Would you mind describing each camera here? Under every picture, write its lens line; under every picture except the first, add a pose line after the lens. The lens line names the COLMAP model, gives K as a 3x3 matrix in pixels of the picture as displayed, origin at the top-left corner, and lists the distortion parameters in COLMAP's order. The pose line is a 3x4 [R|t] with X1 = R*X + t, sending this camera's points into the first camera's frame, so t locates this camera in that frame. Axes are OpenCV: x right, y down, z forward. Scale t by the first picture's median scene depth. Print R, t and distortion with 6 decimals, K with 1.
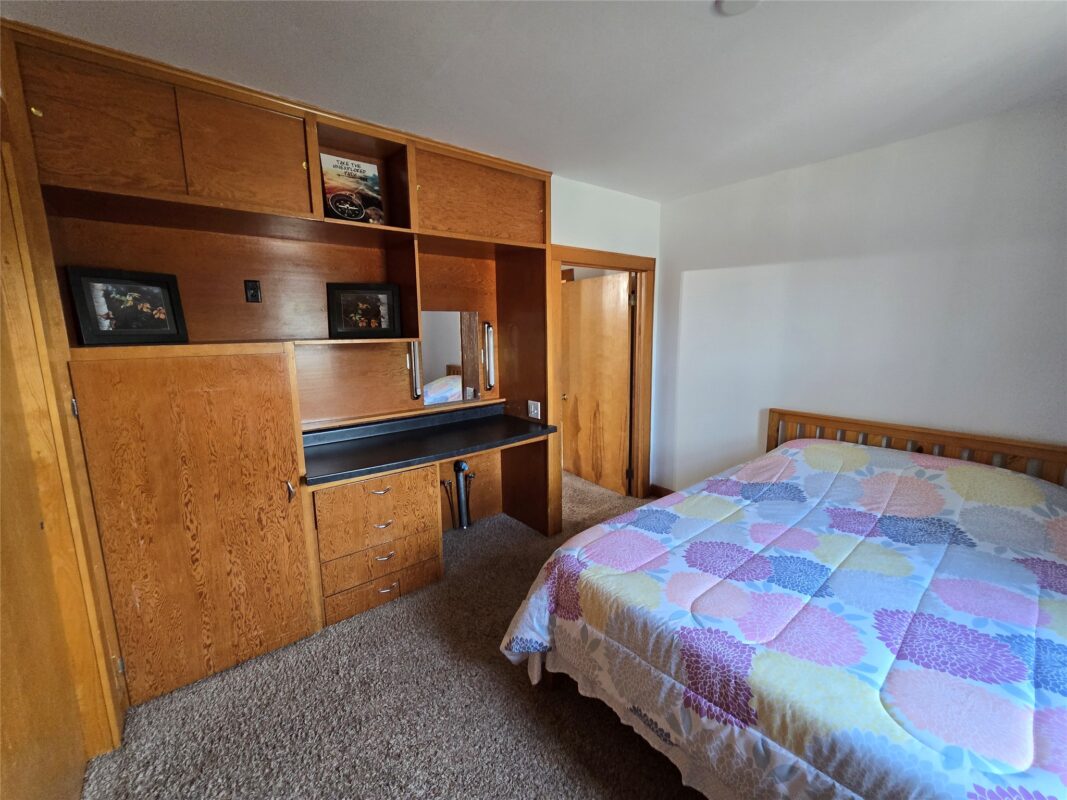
lens RADIAL K [[443.6, 0, 533.6], [0, 443.6, 395.2], [0, 0, 1]] dist [0.008940, 0.000110]
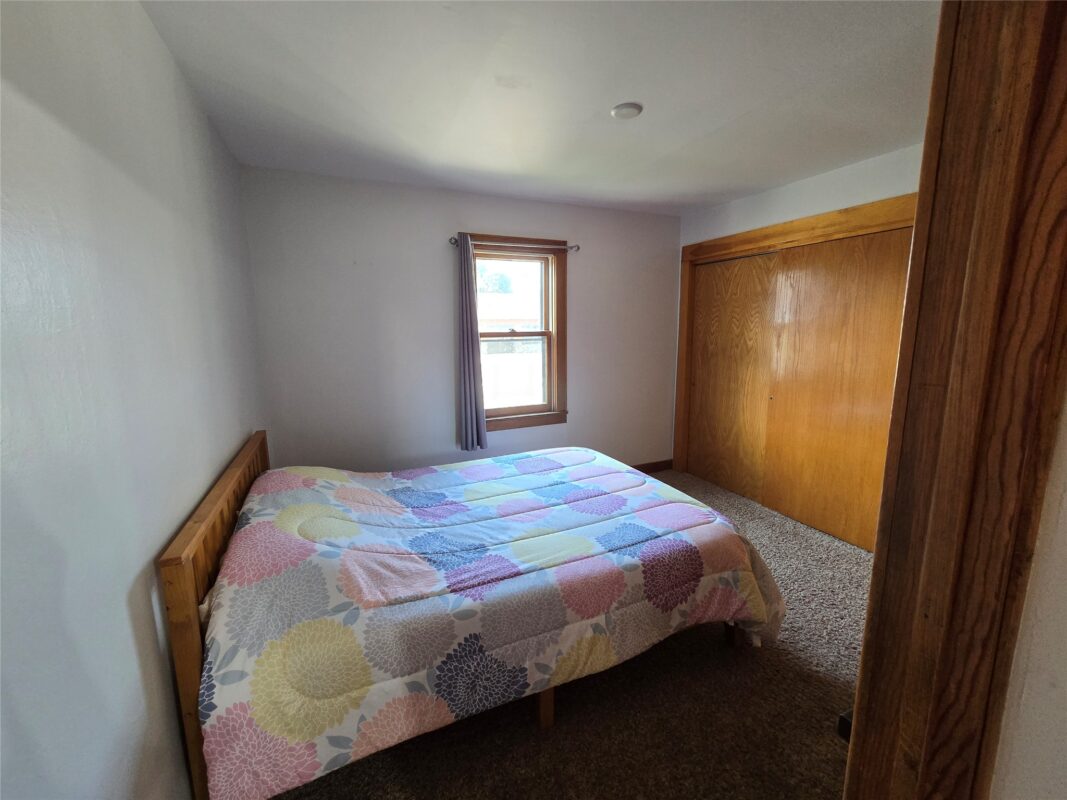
lens RADIAL K [[443.6, 0, 533.6], [0, 443.6, 395.2], [0, 0, 1]] dist [0.008940, 0.000110]
pose [[-0.966826, -0.018836, 0.254739, 0.268636], [0.061272, 0.951060, 0.302872, -0.319043], [-0.247977, 0.308433, -0.918355, 2.060376]]
